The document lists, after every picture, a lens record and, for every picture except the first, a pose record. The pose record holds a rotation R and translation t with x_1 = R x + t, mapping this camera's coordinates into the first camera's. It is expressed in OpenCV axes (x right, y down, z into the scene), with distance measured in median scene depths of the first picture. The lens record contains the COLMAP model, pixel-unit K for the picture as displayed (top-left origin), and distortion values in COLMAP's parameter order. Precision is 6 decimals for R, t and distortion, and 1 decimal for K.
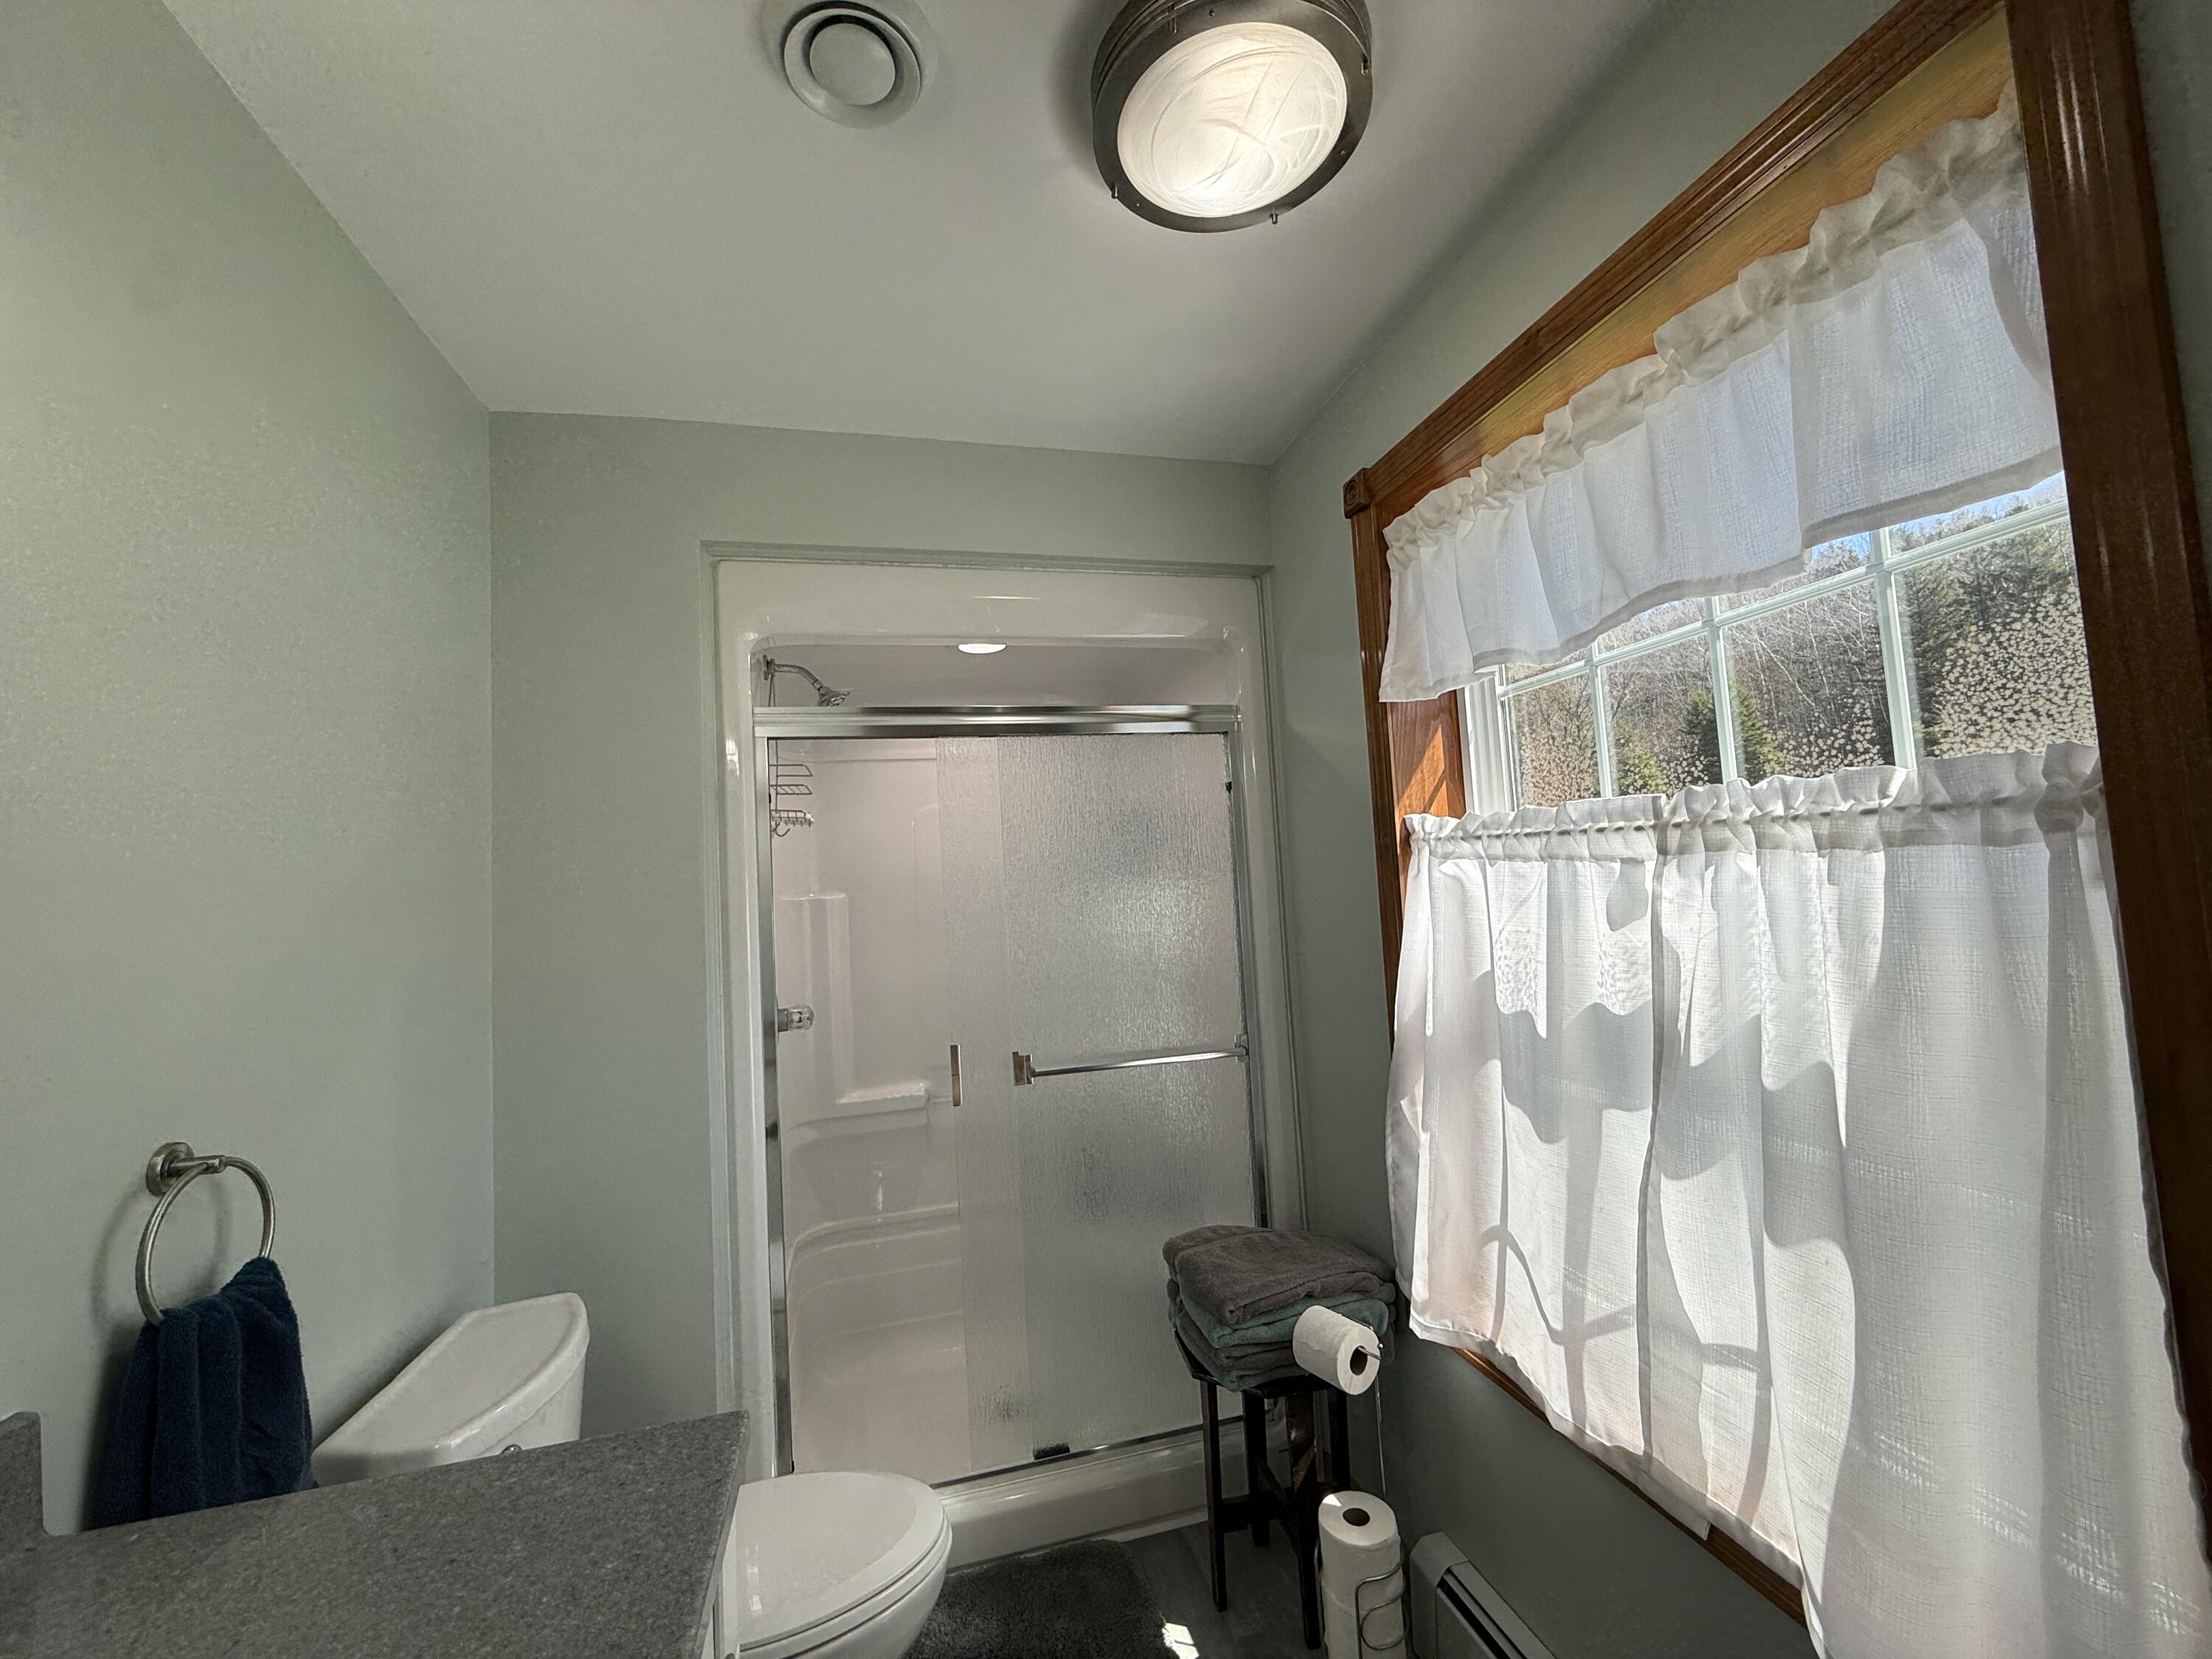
lens RADIAL K [[883.1, 0, 1099.3], [0, 883.1, 826.6], [0, 0, 1]] dist [0.001236, -0.000236]
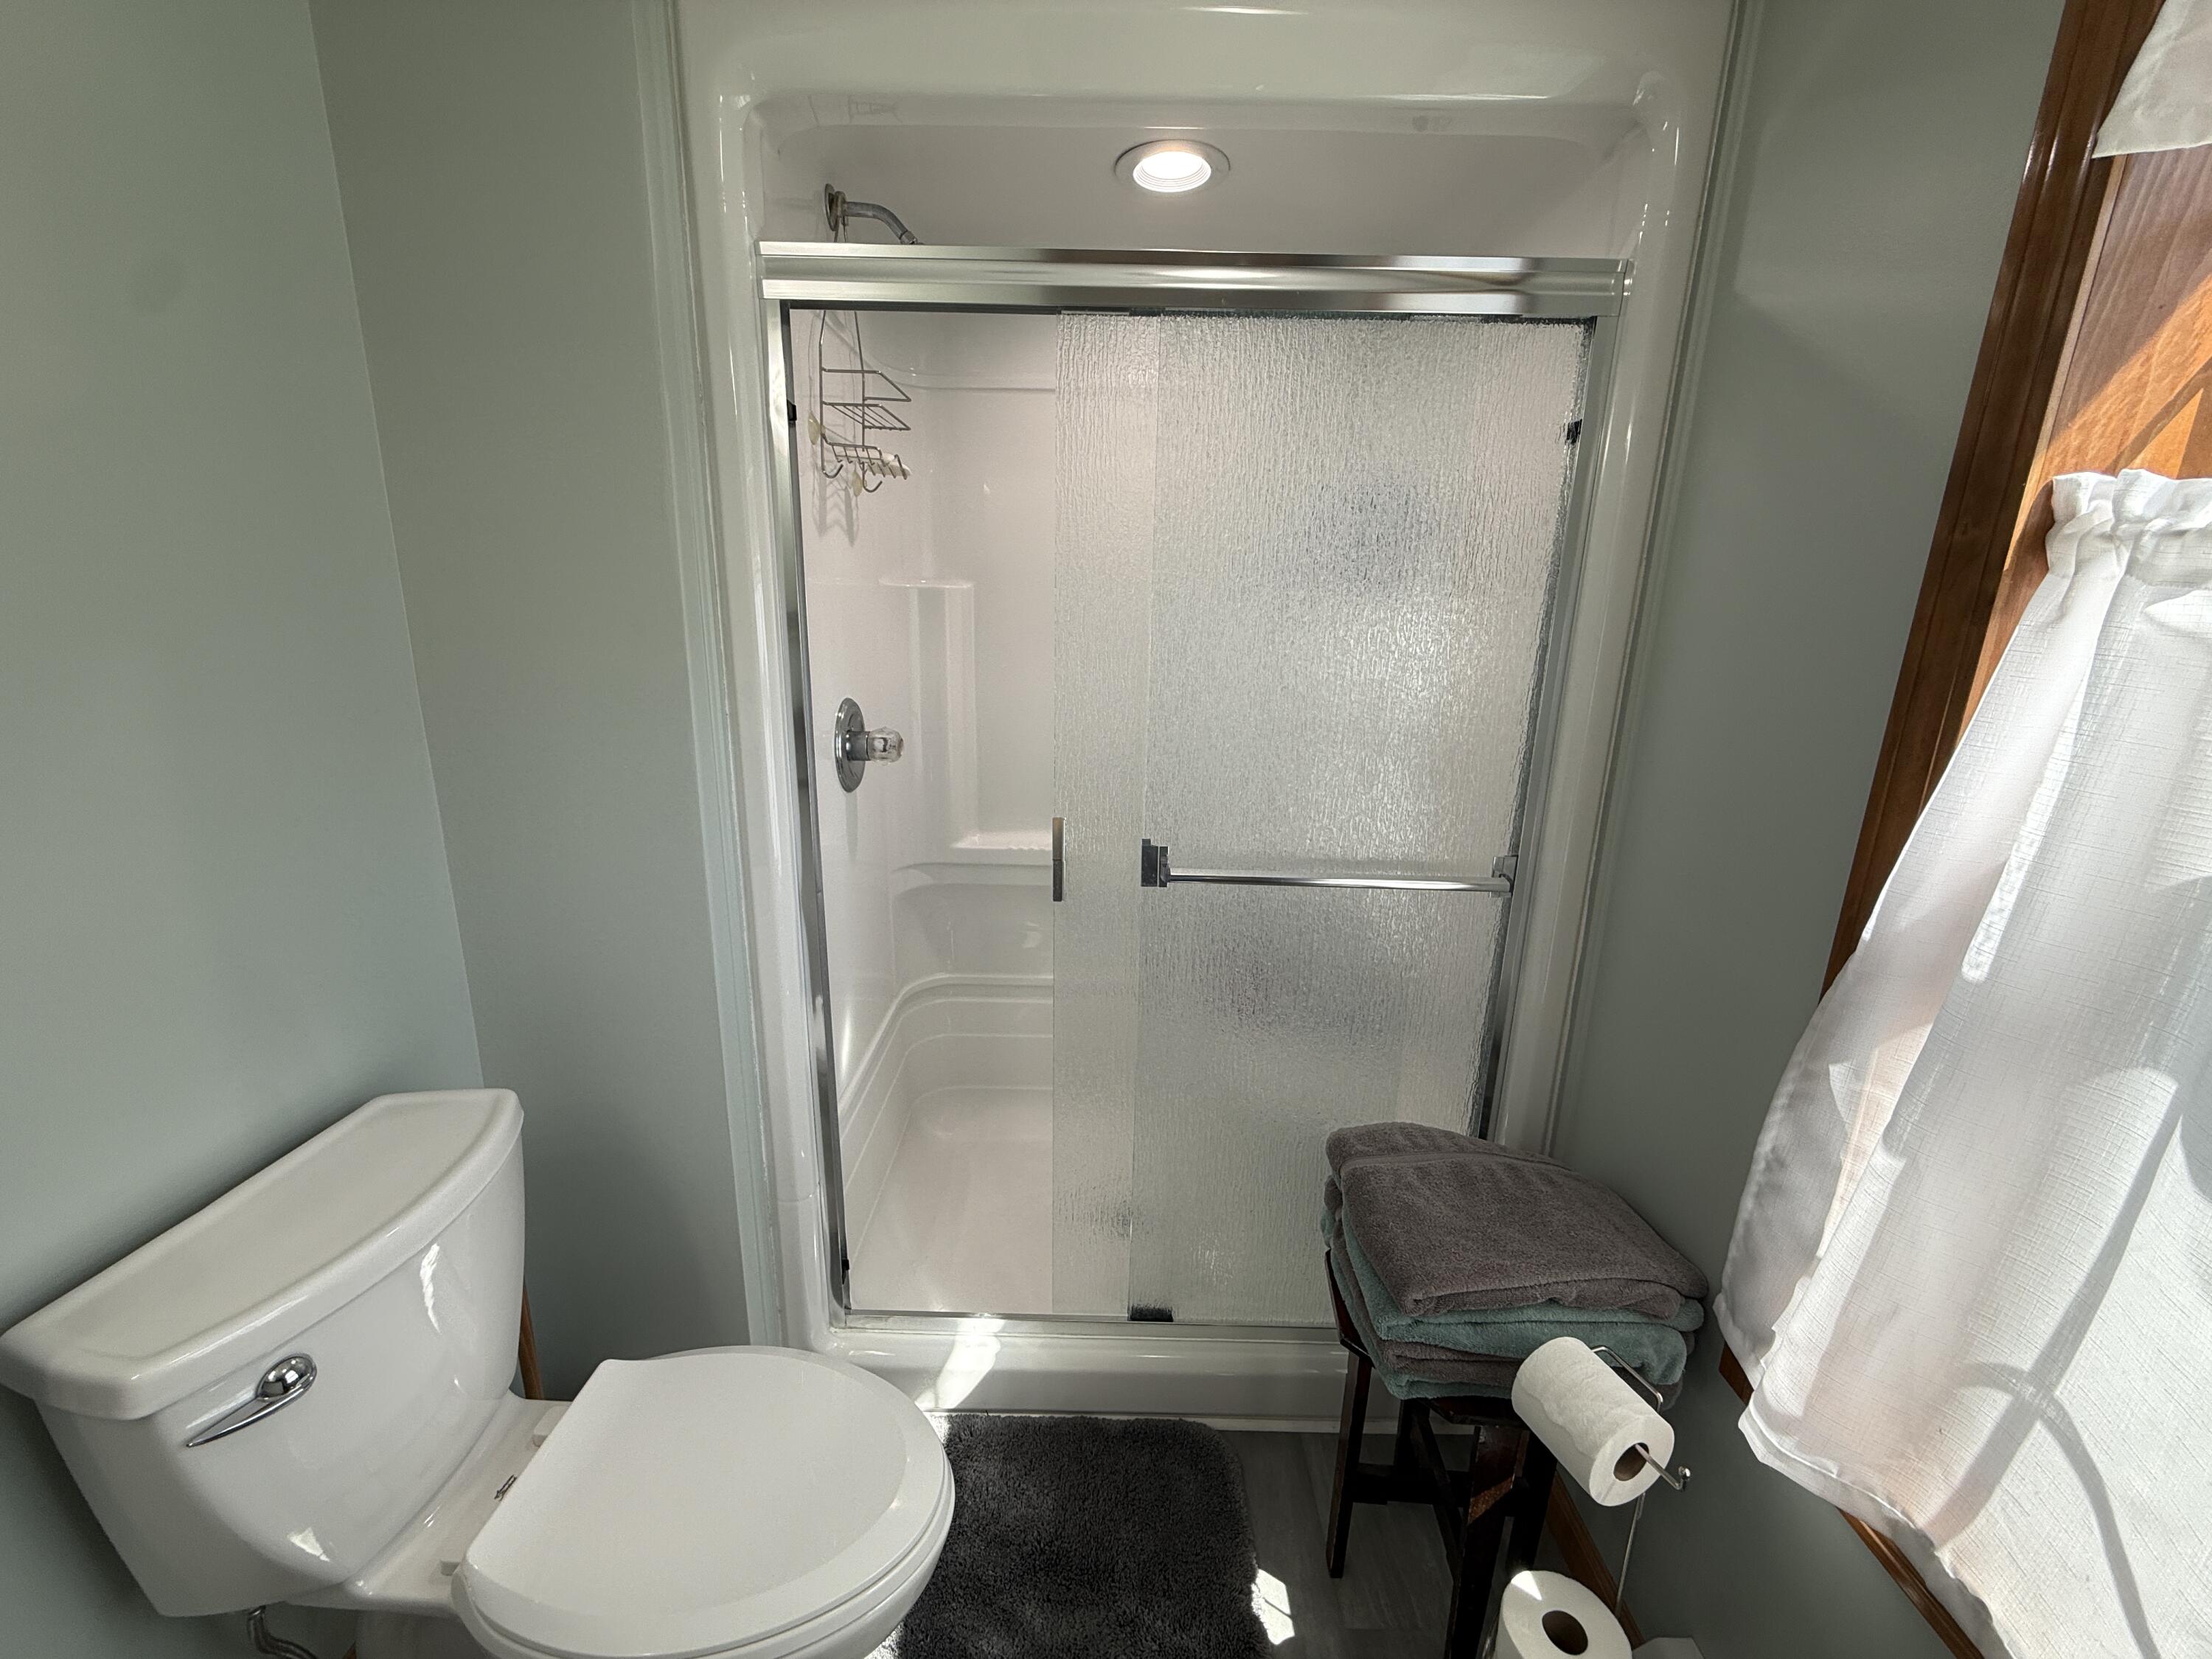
lens RADIAL K [[883.1, 0, 1099.3], [0, 883.1, 826.6], [0, 0, 1]] dist [0.001236, -0.000236]
pose [[0.964079, 0.137697, -0.227138, 0.026081], [-0.058997, 0.944783, 0.322342, 0.036217], [0.258981, -0.297363, 0.918969, 0.442013]]
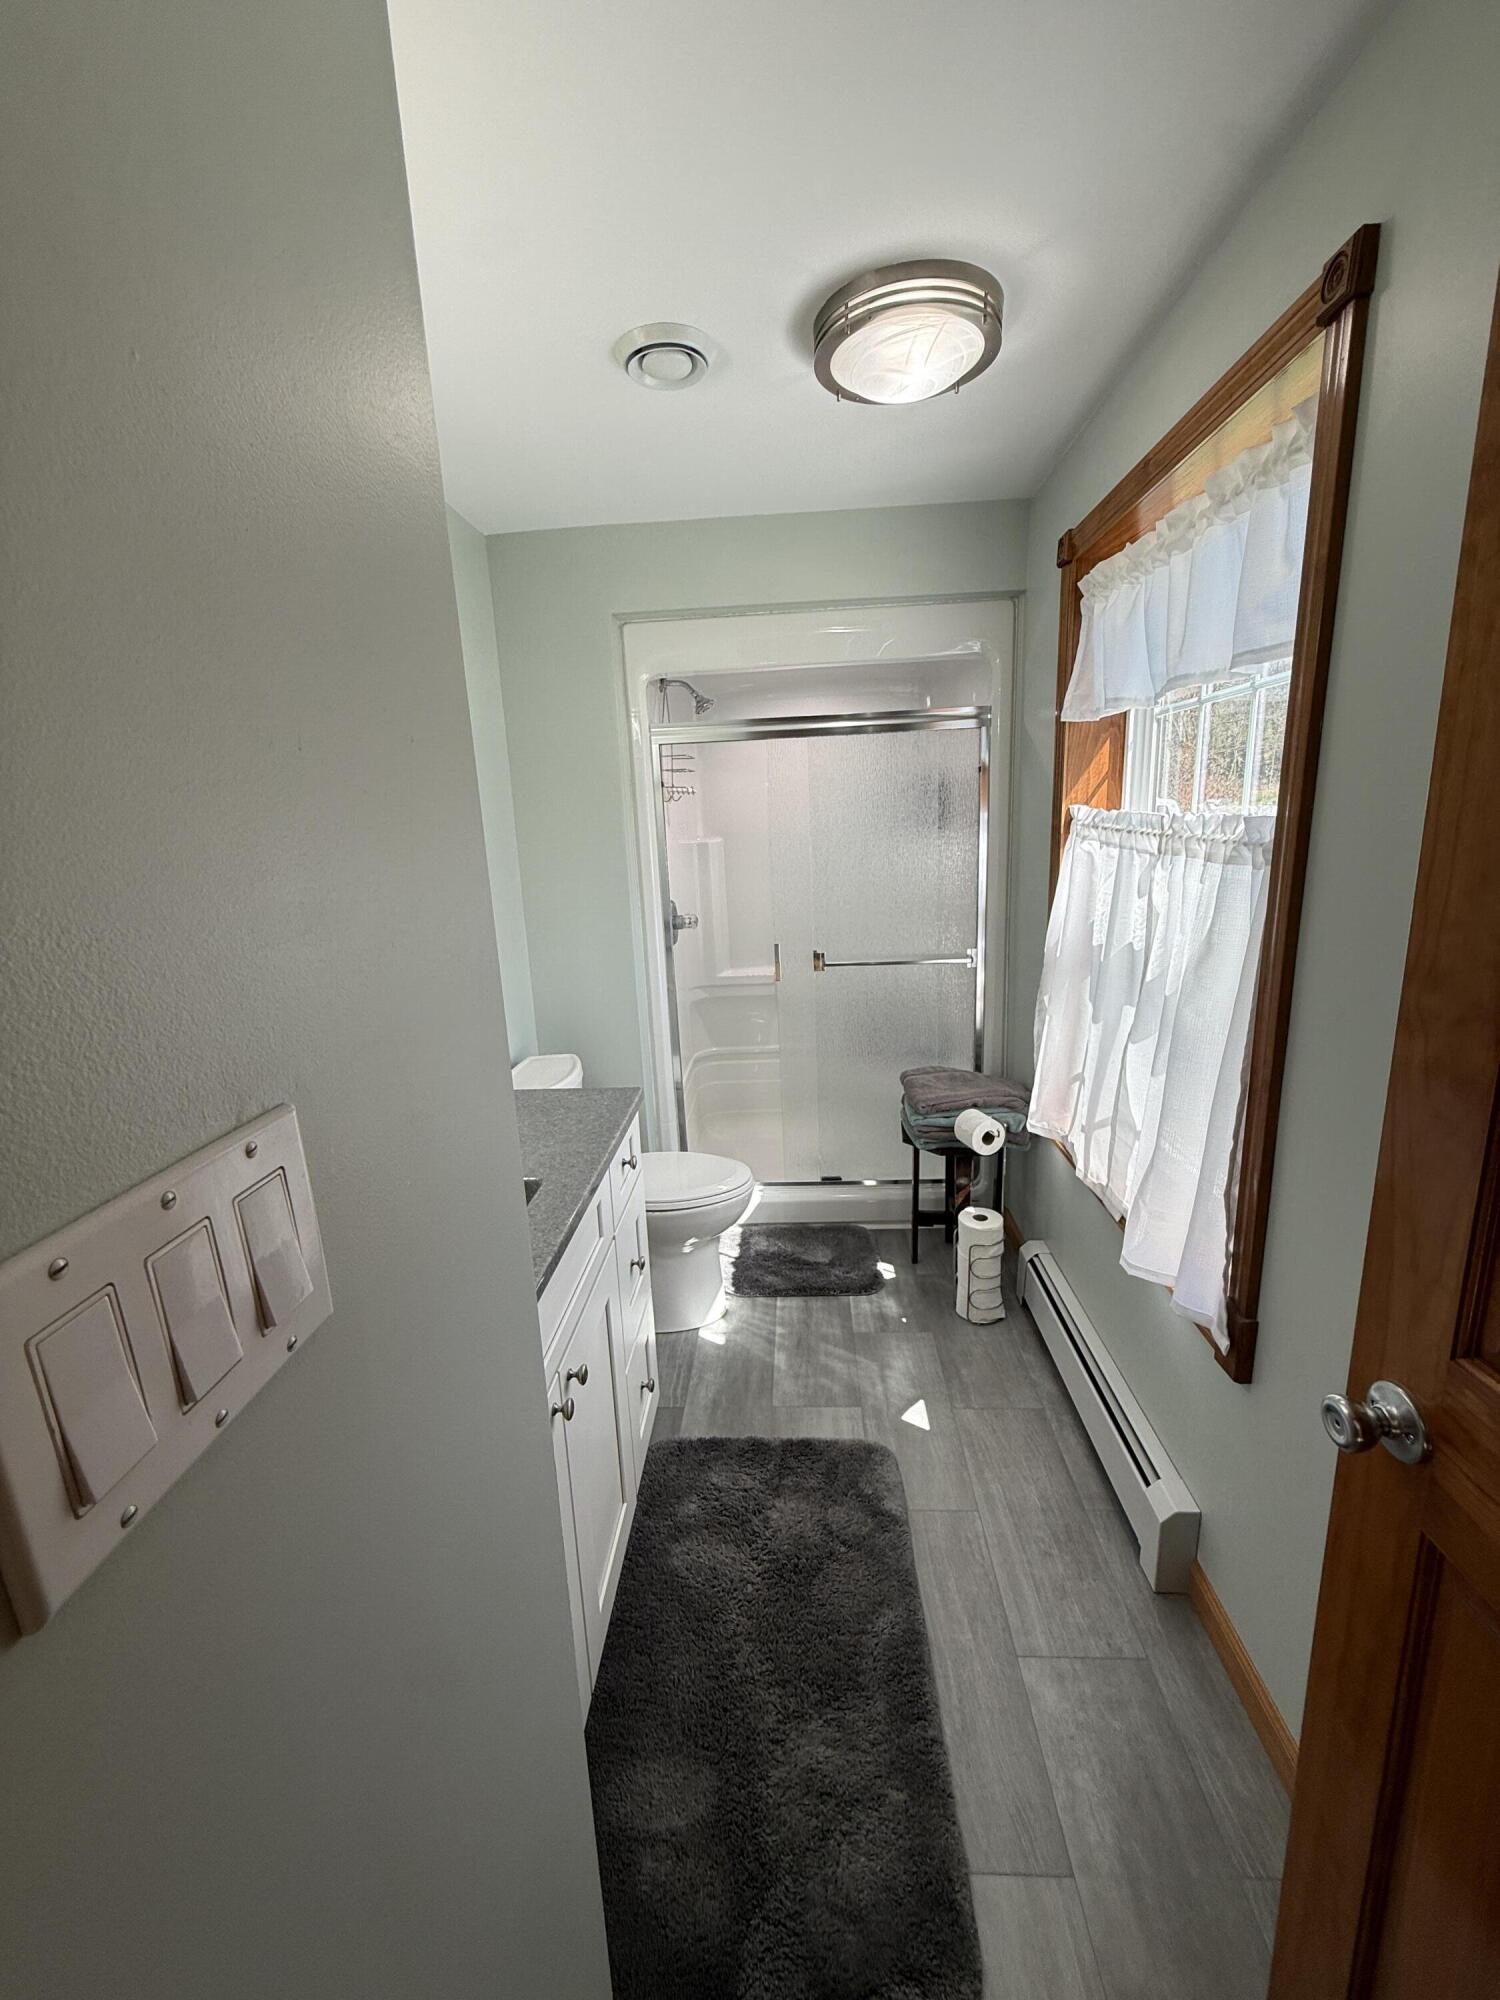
lens RADIAL K [[798.4, 0, 750.0], [0, 798.4, 1000.0], [0, 0, 1]] dist [0.001236, -0.000236]
pose [[0.955279, 0.079903, -0.284704, 0.241565], [0.010389, 0.953137, 0.302360, -0.107115], [0.295522, -0.291796, 0.909682, -0.409640]]
